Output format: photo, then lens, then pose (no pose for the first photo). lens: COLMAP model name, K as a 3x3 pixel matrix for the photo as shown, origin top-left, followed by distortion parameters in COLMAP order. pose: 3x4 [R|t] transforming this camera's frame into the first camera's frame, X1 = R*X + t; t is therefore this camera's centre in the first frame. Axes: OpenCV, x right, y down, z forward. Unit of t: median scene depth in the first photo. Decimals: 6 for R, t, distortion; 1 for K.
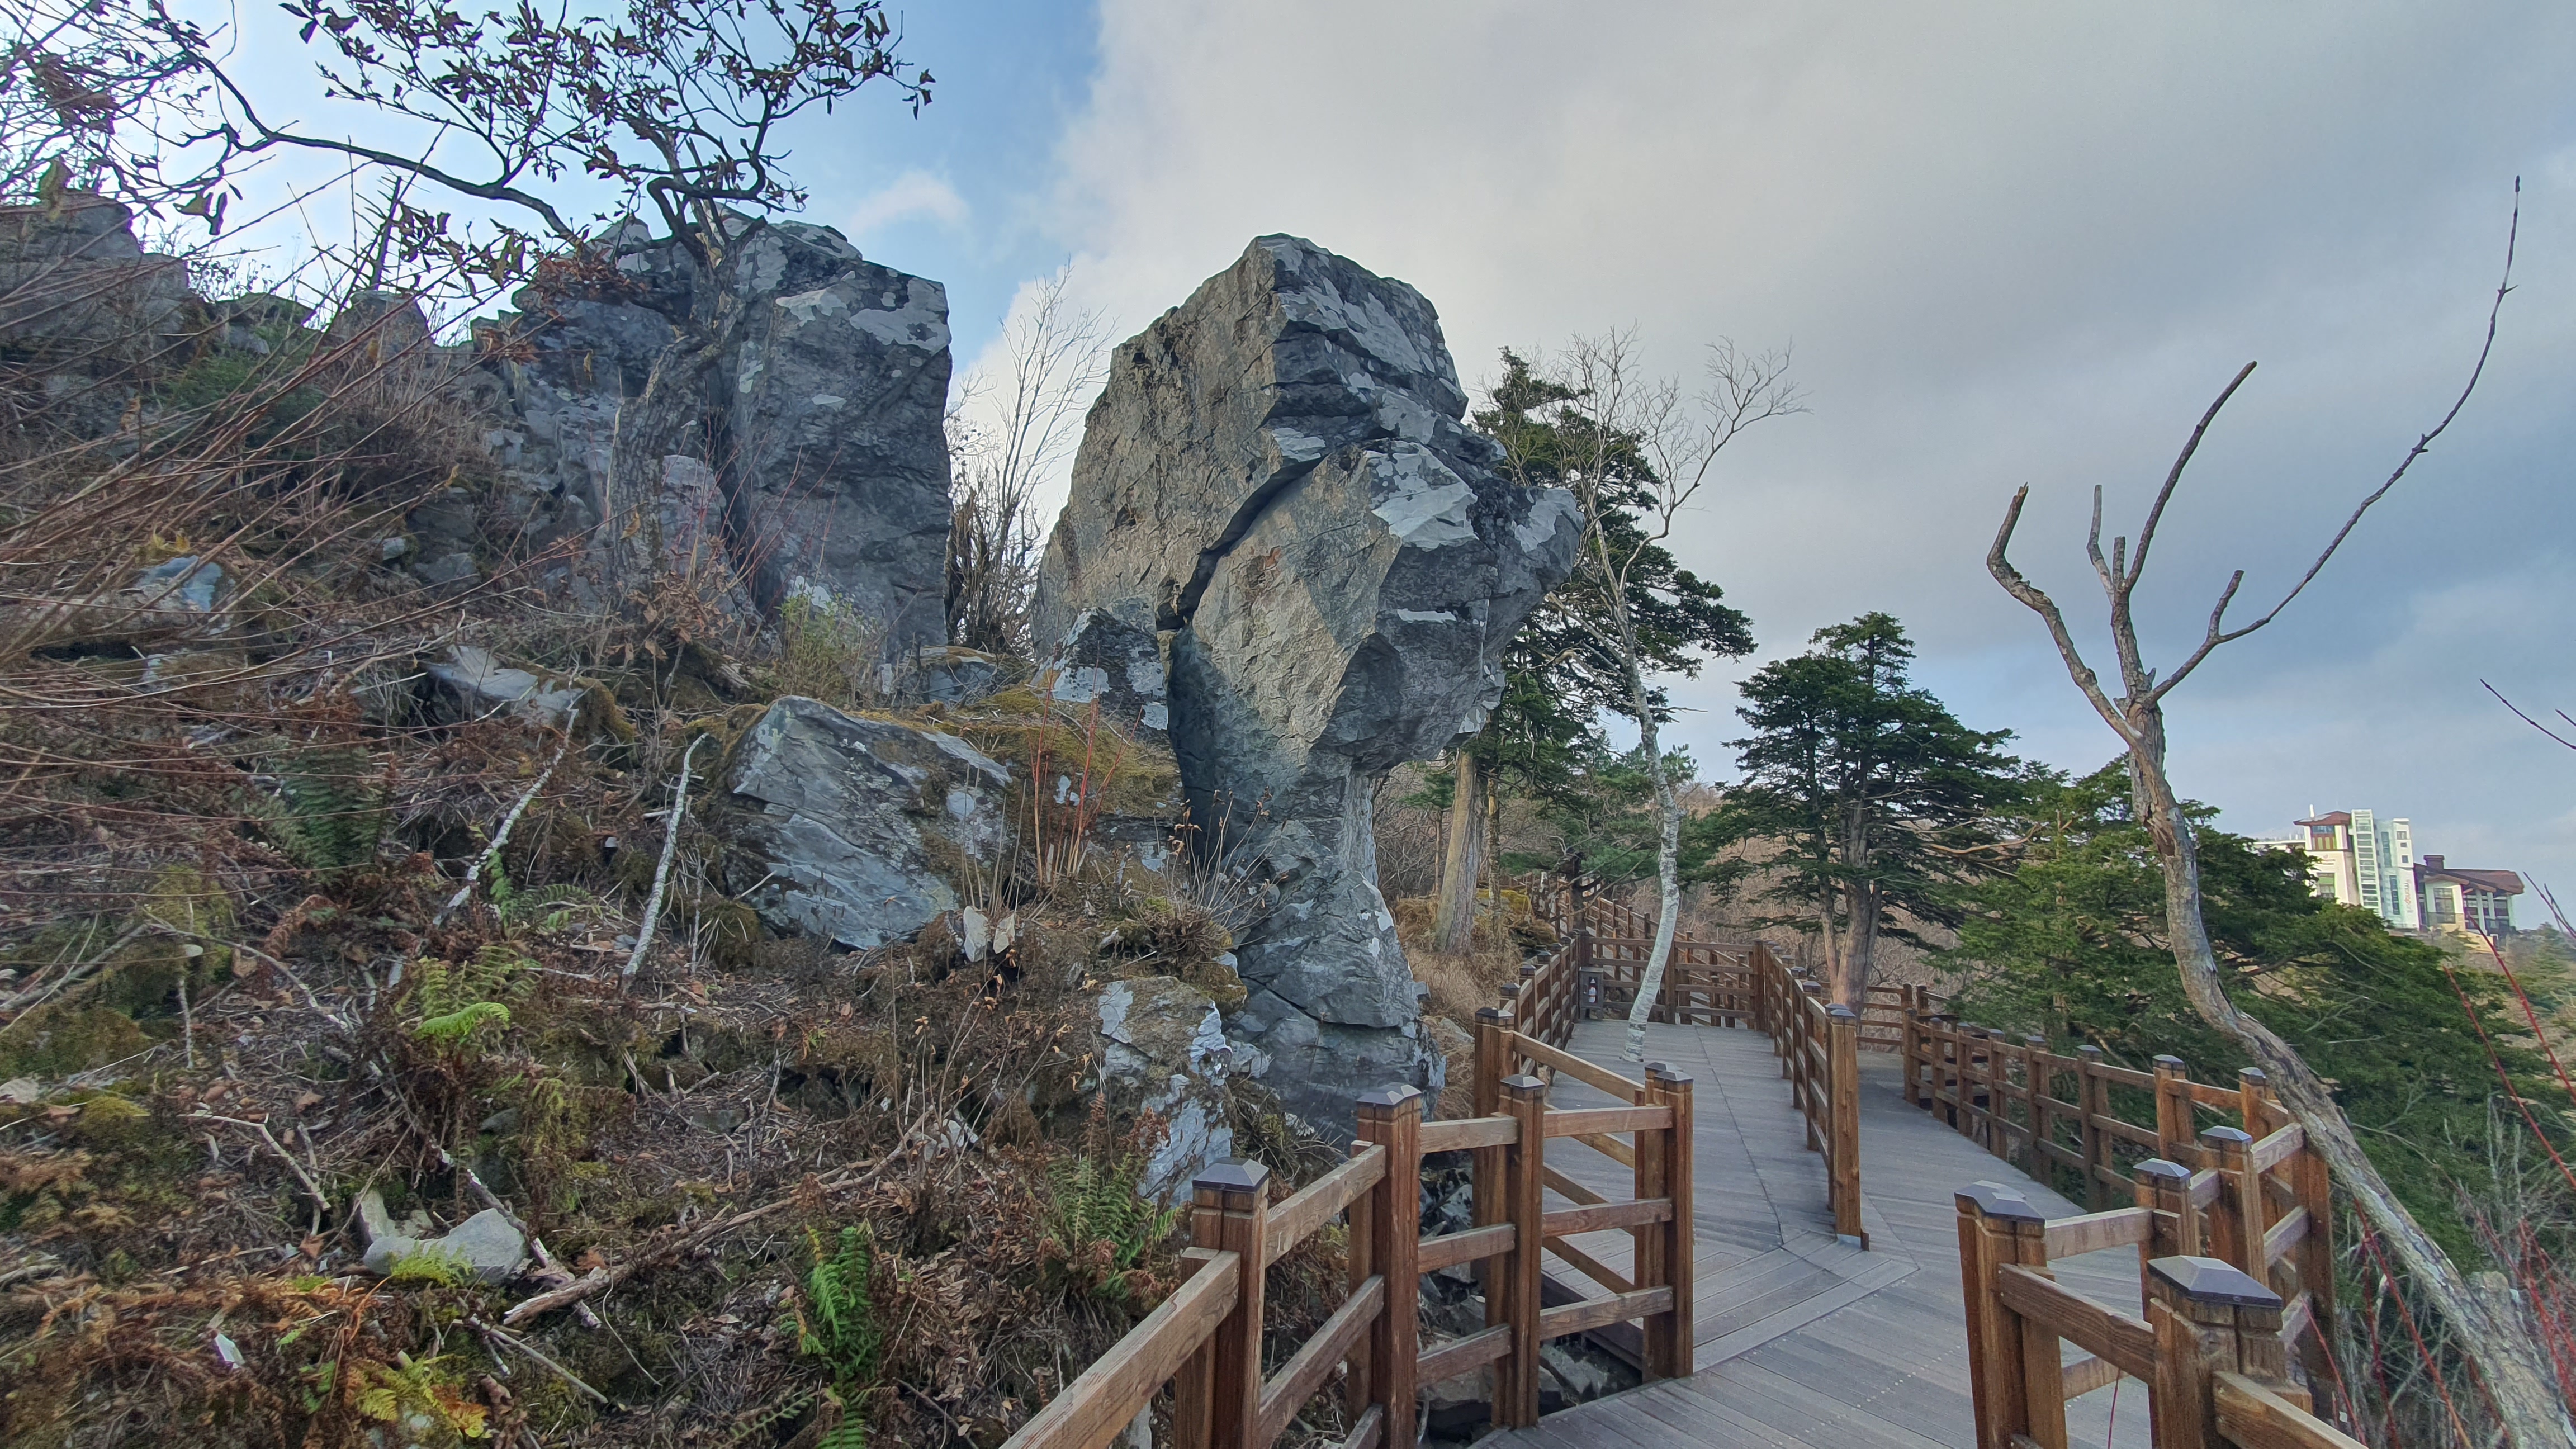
lens RADIAL K [[985.2, 0, 1293.5], [0, 985.2, 726.1], [0, 0, 1]] dist [-0.000201, -0.000106]
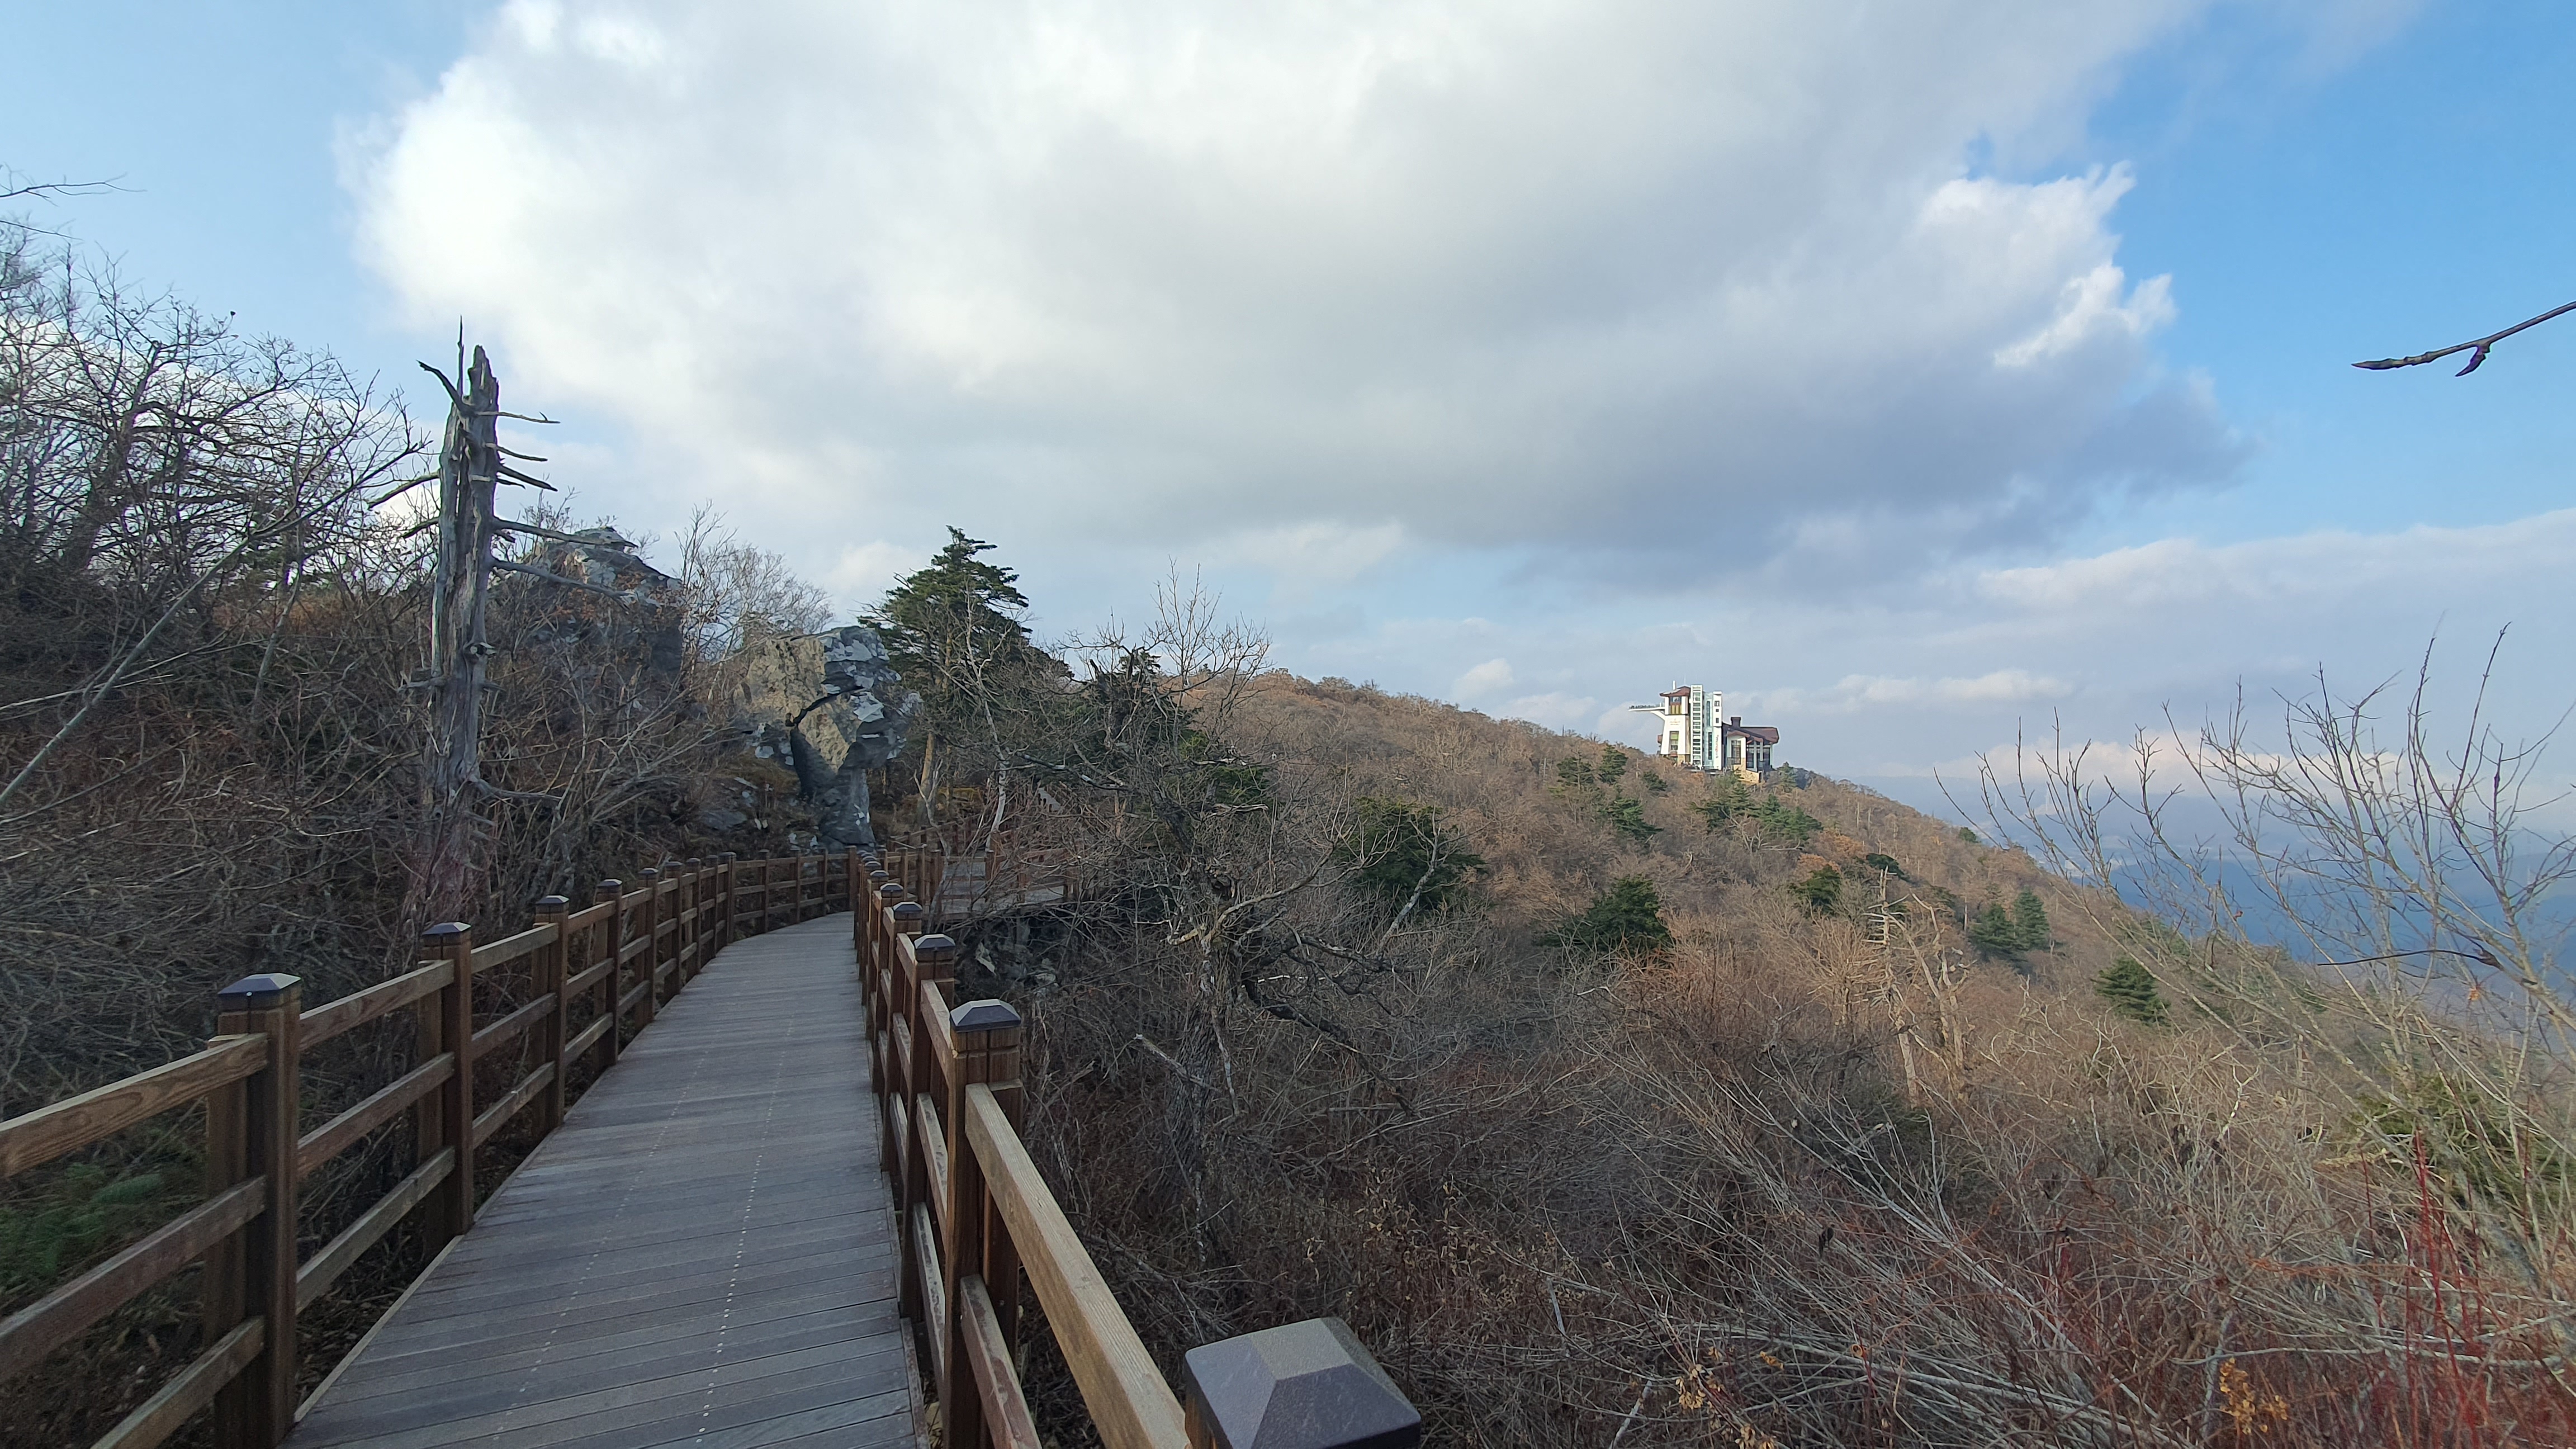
lens RADIAL K [[985.2, 0, 1288.3], [0, 985.2, 735.6], [0, 0, 1]] dist [-0.000201, -0.000106]
pose [[0.913886, -0.021001, 0.405427, 0.057510], [-0.035287, 0.990772, 0.130864, -0.576379], [-0.404434, -0.133901, 0.904712, -2.663950]]
